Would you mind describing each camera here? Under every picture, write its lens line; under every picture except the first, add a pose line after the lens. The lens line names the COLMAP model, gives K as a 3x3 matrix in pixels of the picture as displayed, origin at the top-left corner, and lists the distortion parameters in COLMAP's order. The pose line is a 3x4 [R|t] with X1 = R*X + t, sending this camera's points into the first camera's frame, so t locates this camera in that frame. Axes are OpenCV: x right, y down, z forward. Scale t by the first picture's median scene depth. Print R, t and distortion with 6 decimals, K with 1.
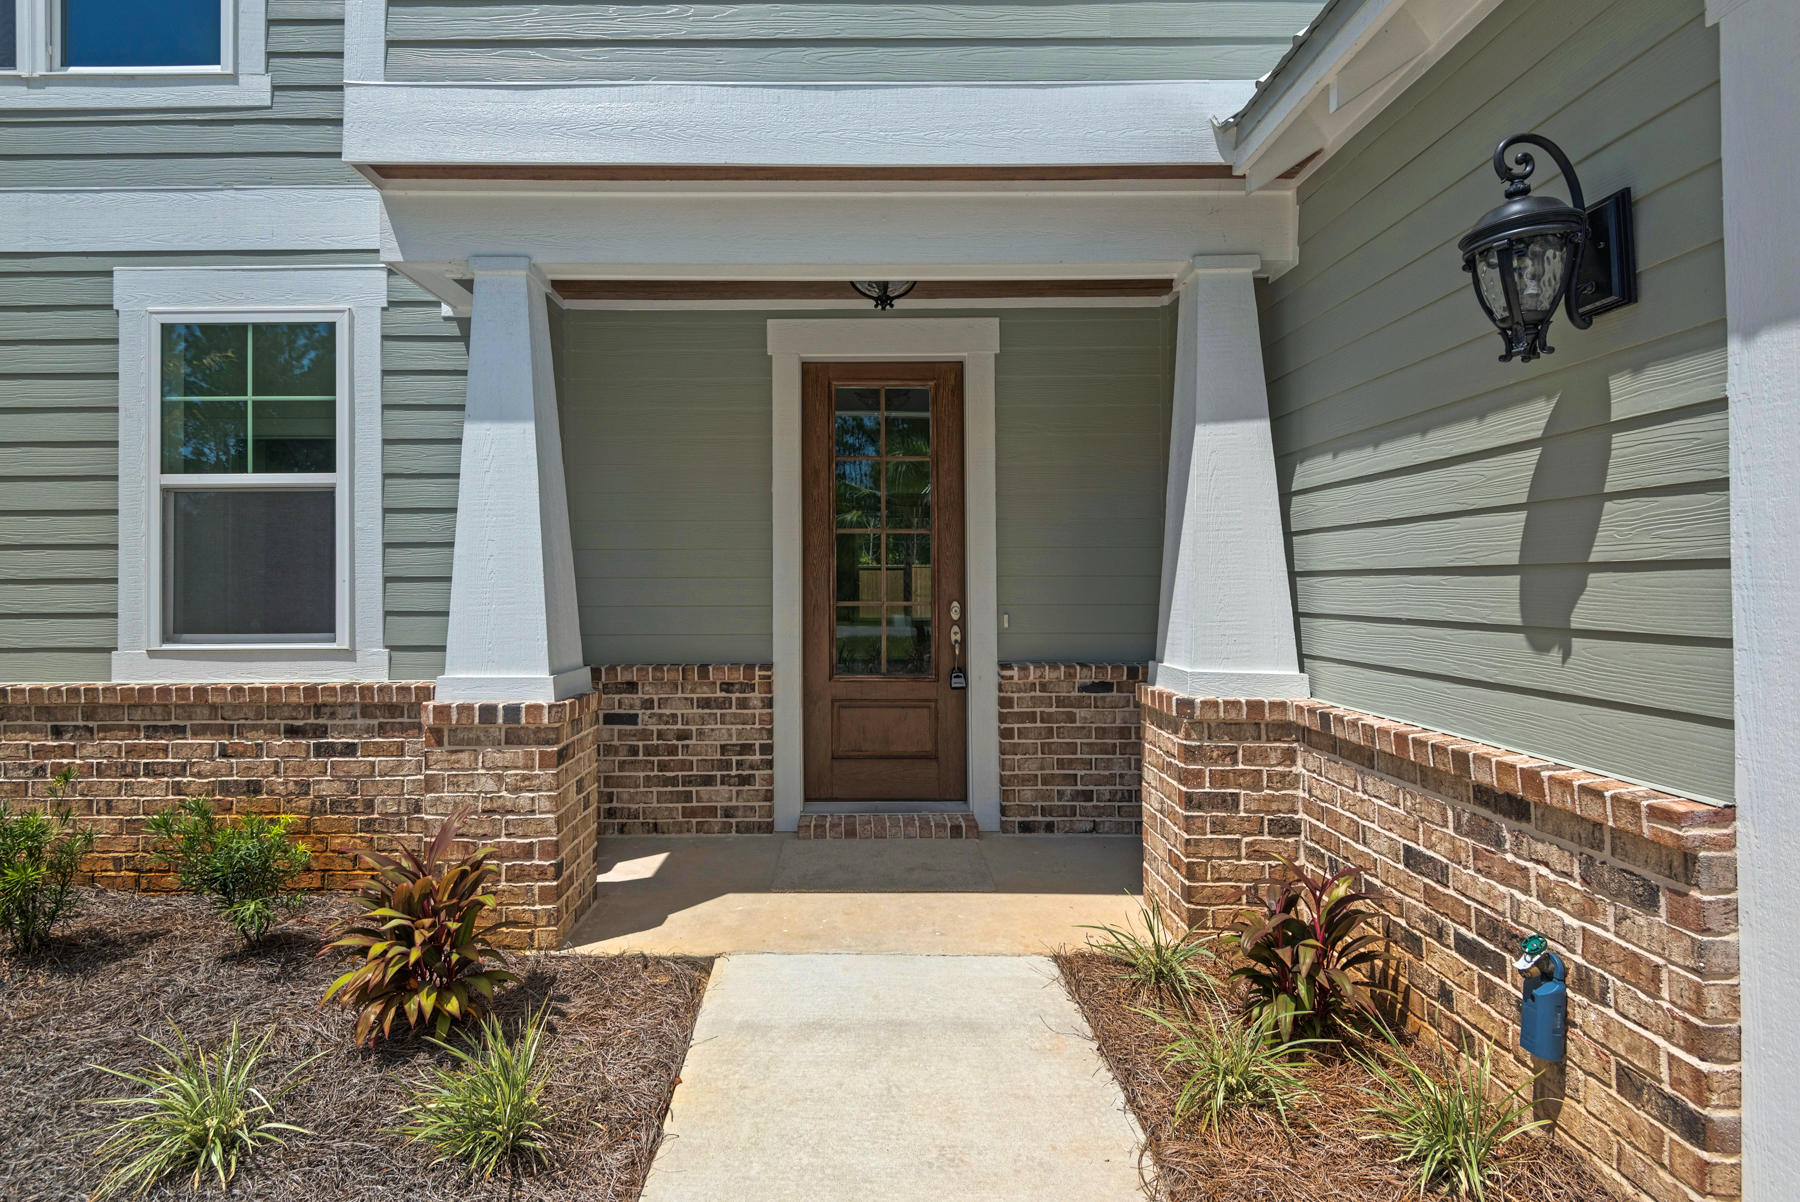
lens RADIAL K [[833.2, 0, 864.8], [0, 833.2, 576.7], [0, 0, 1]] dist [-0.002865, -0.001382]
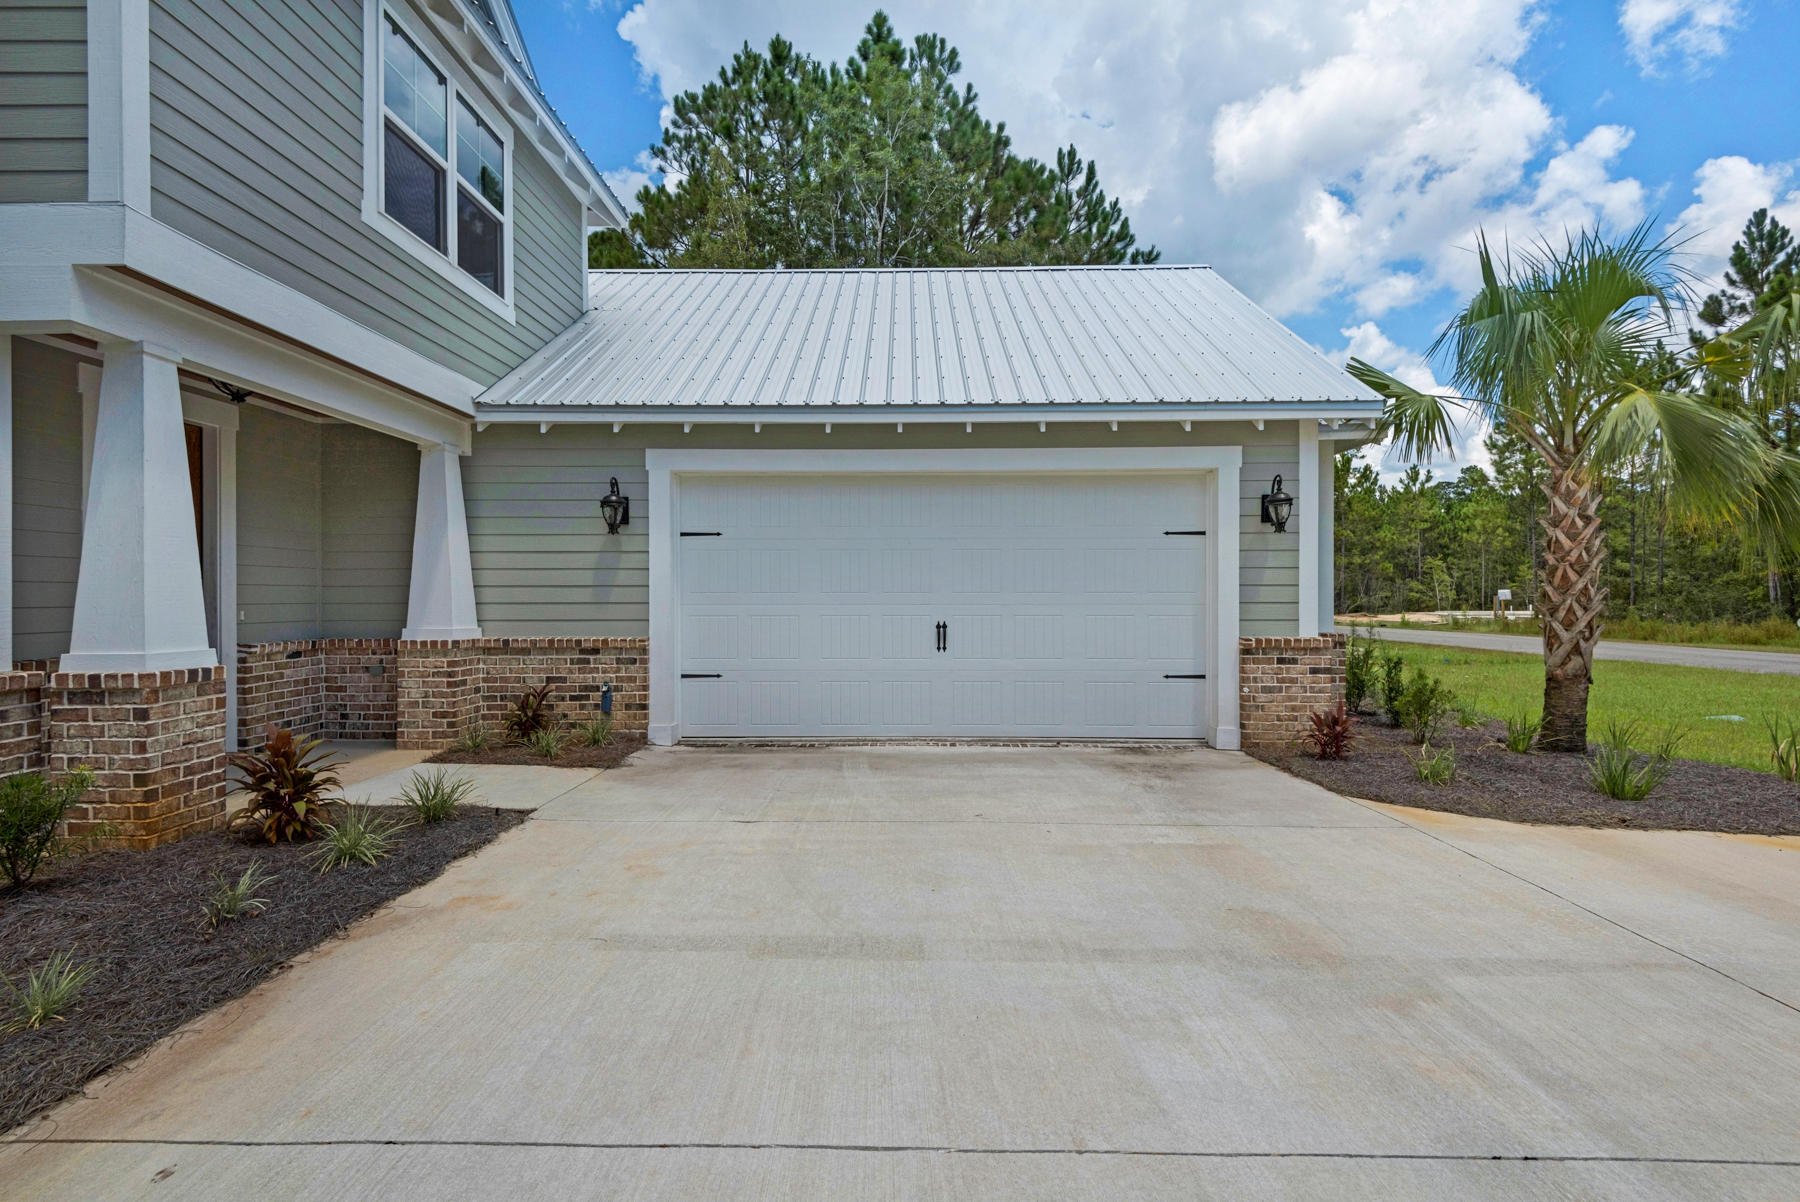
lens RADIAL K [[833.2, 0, 889.2], [0, 833.2, 598.2], [0, 0, 1]] dist [-0.002865, -0.001382]
pose [[0.015444, -0.000144, 0.999881, -1.867776], [-0.008757, 0.999962, 0.000280, 0.020053], [-0.999842, -0.008760, 0.015442, -0.232027]]
